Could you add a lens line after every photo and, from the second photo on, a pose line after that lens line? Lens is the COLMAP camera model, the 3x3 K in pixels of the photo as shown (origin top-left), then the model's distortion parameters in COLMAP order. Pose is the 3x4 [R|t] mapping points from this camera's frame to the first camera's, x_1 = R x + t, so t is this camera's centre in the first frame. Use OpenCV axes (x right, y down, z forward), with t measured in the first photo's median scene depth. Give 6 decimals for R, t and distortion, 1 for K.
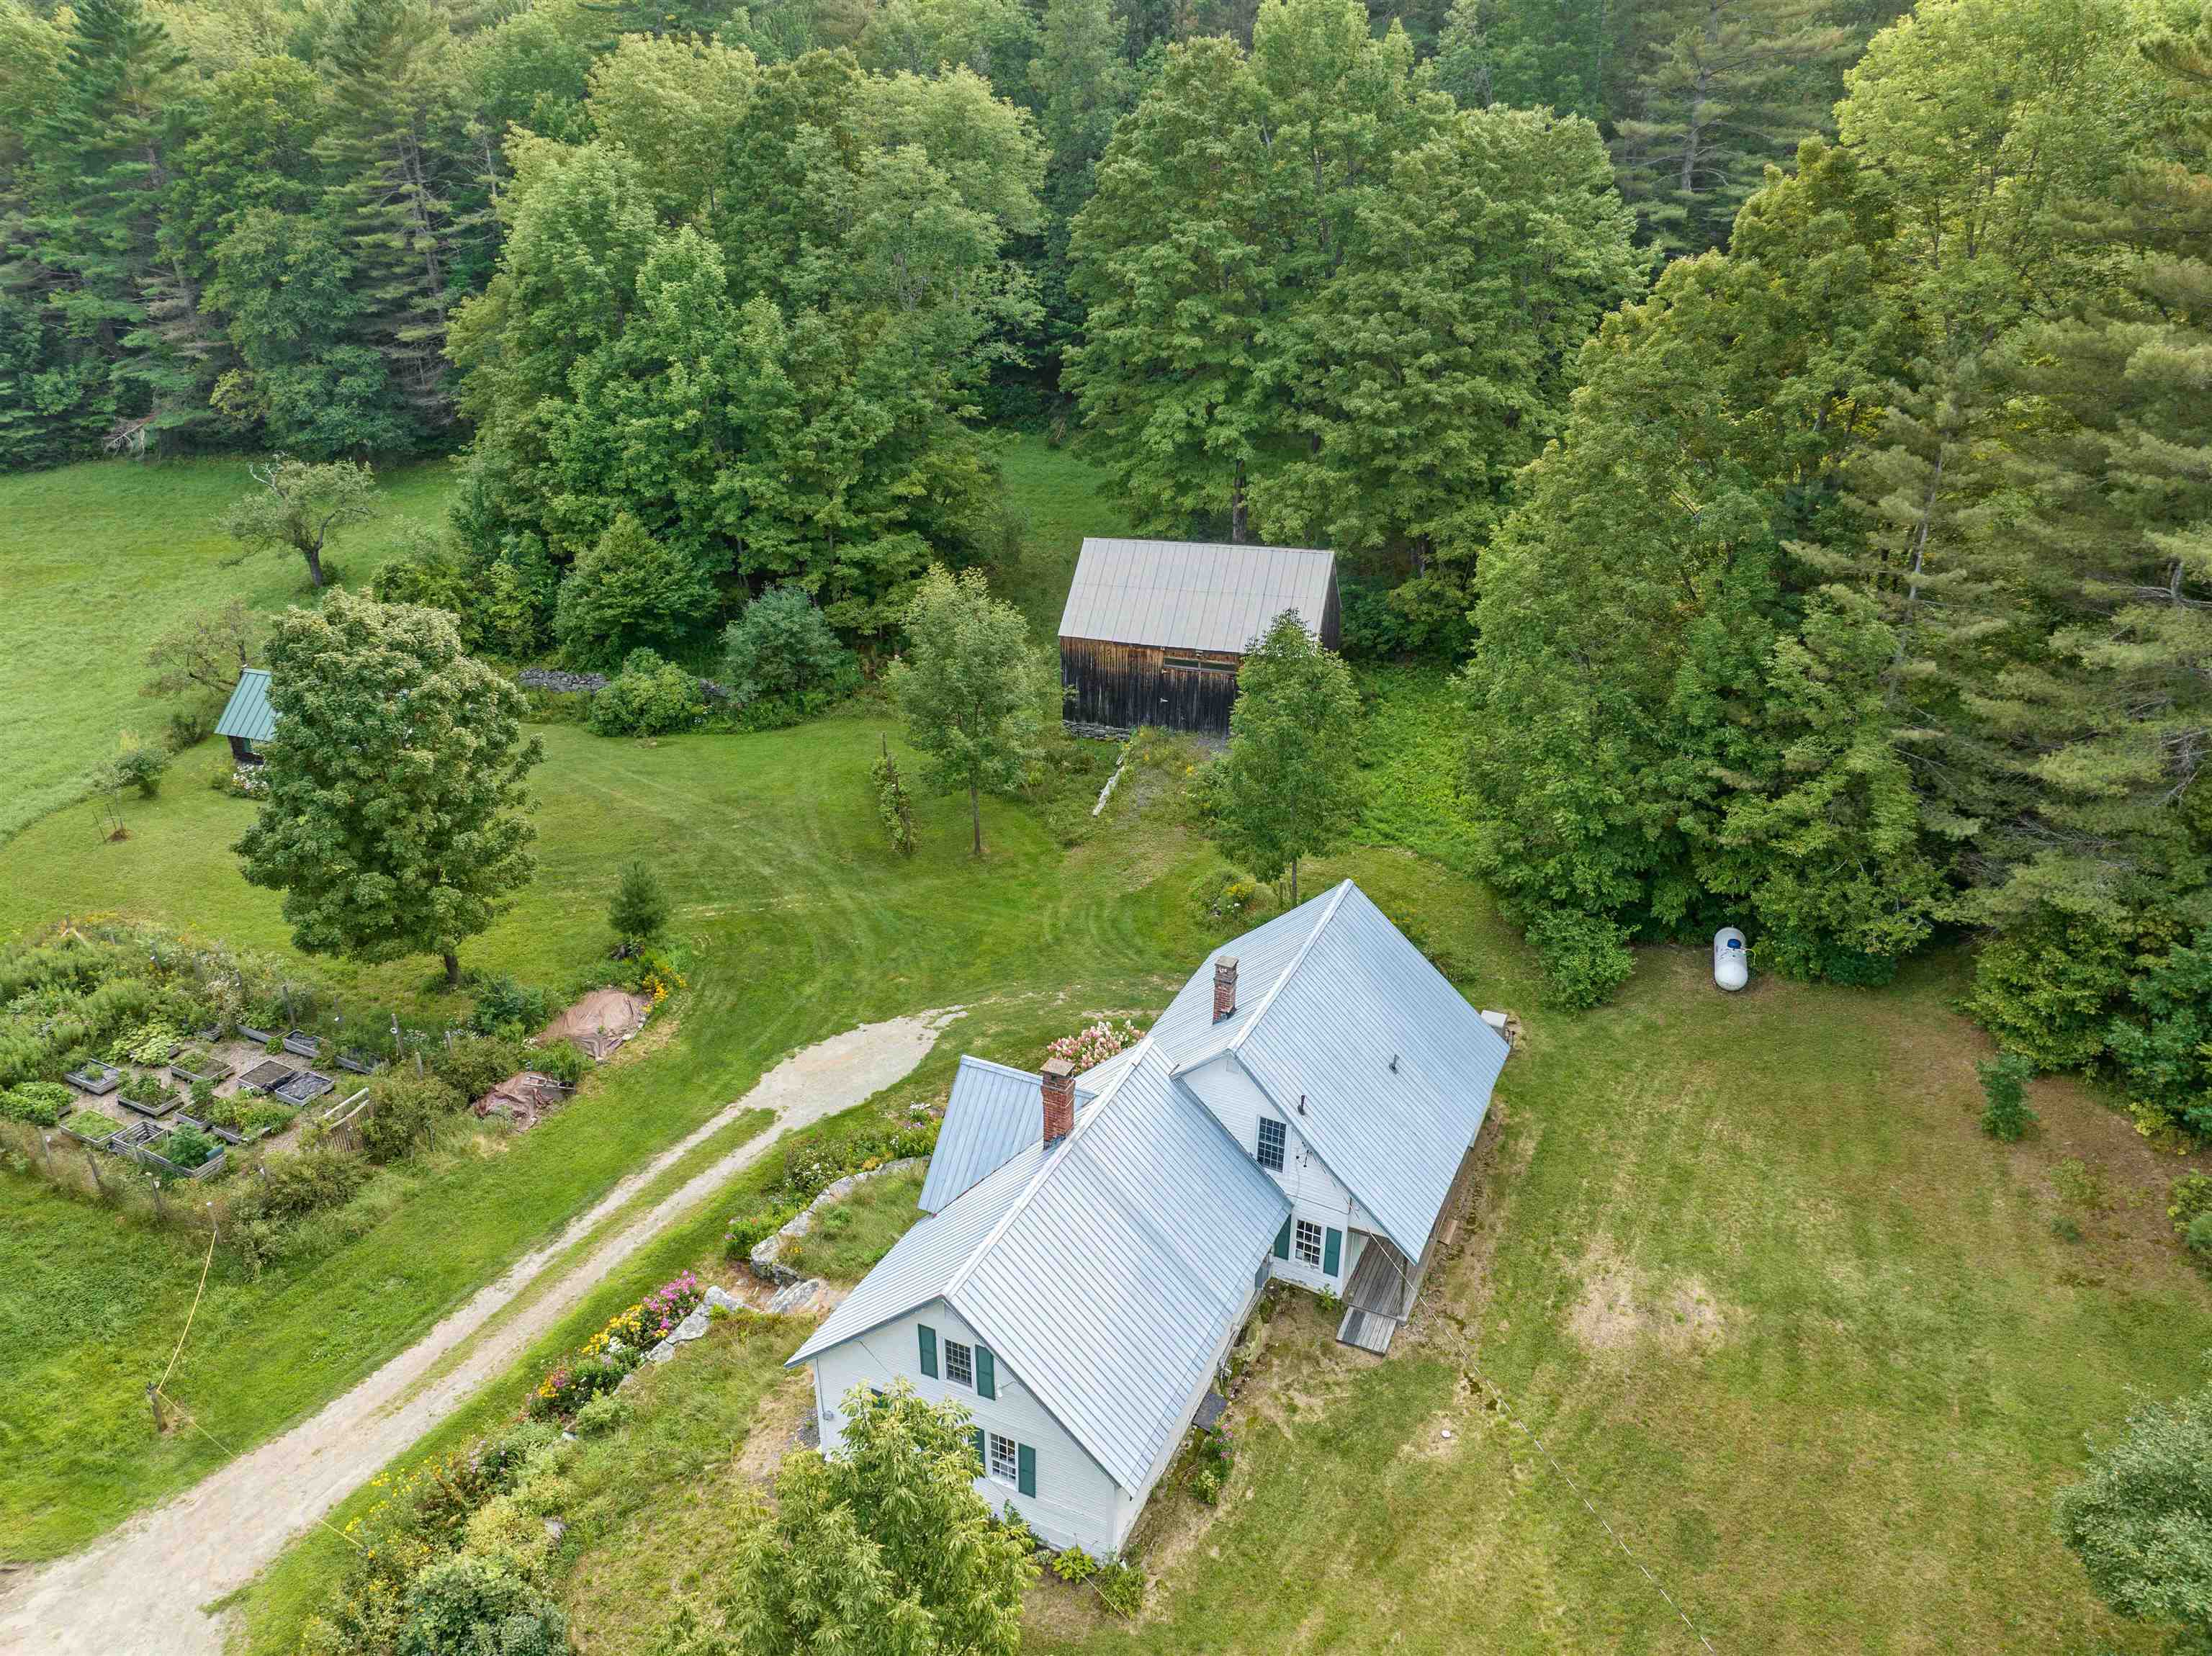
lens RADIAL K [[1522.8, 0, 1106.0], [0, 1522.8, 828.0], [0, 0, 1]] dist [-0.027952, -0.000330]
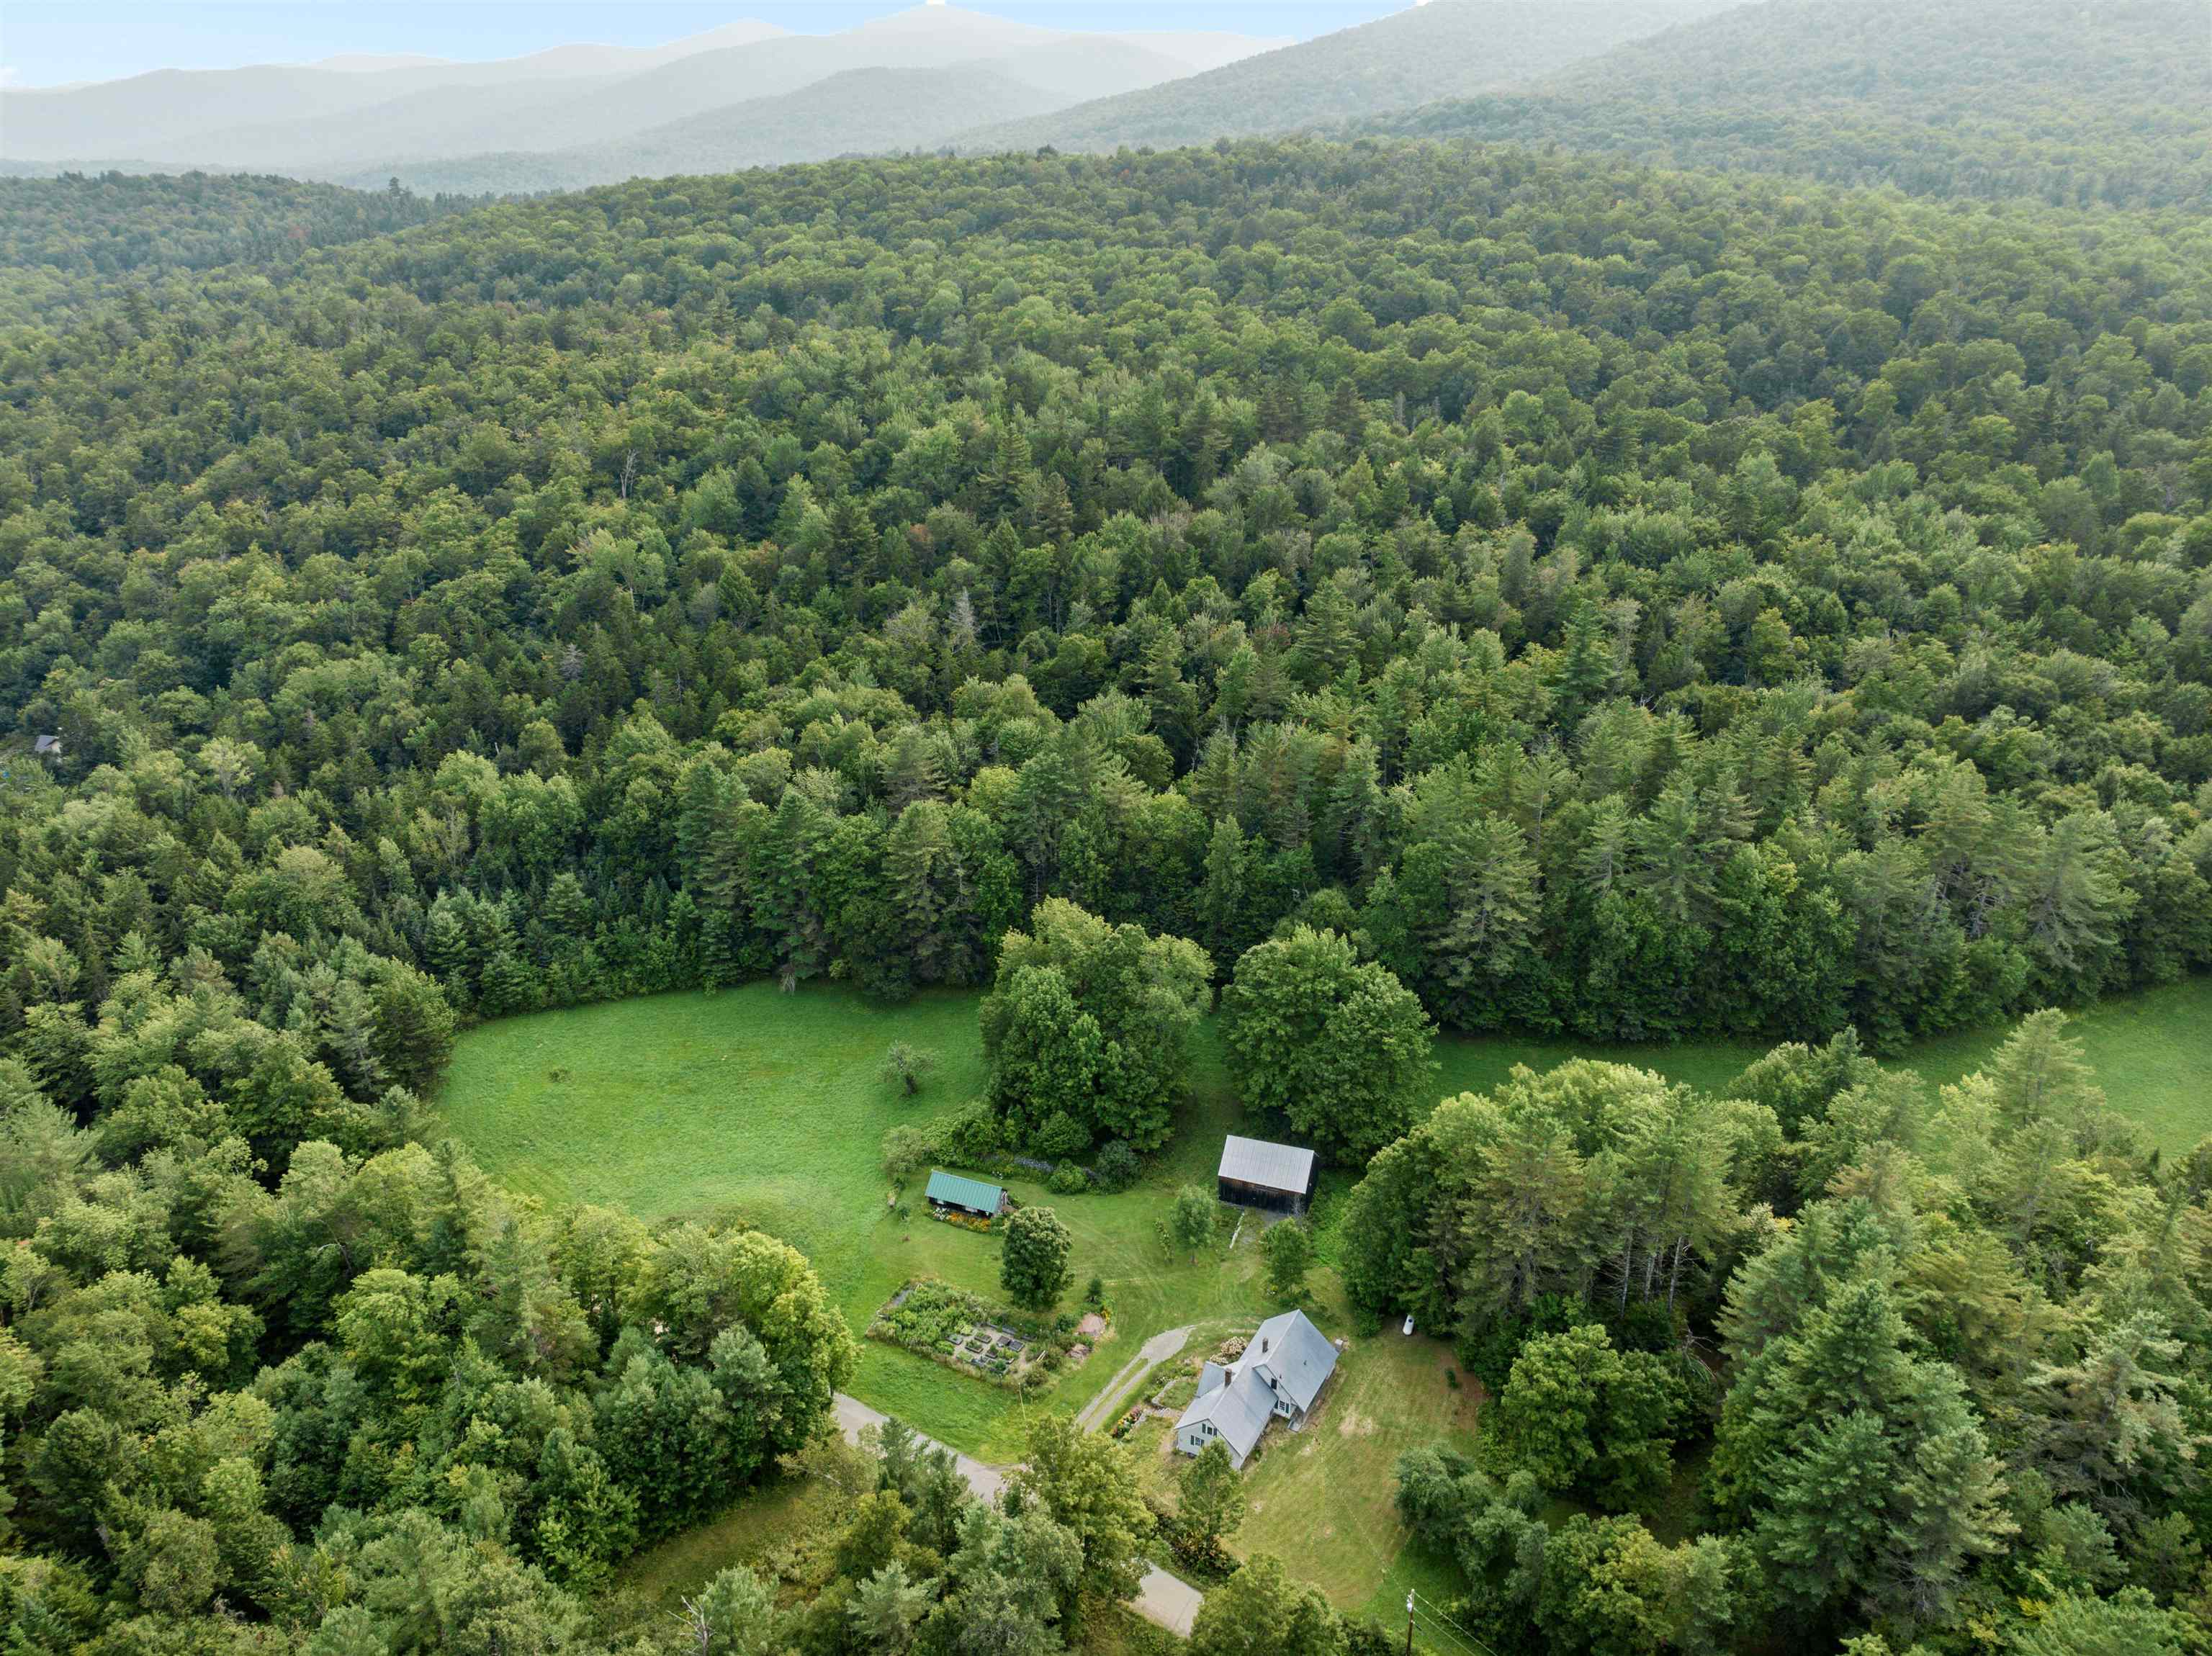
lens RADIAL K [[1522.8, 0, 1106.0], [0, 1522.8, 828.0], [0, 0, 1]] dist [-0.027952, -0.000330]
pose [[0.997649, 0.017867, -0.066159, -0.104092], [-0.019357, 0.999571, -0.021960, -1.152741], [0.065738, 0.023189, 0.997567, -3.080801]]
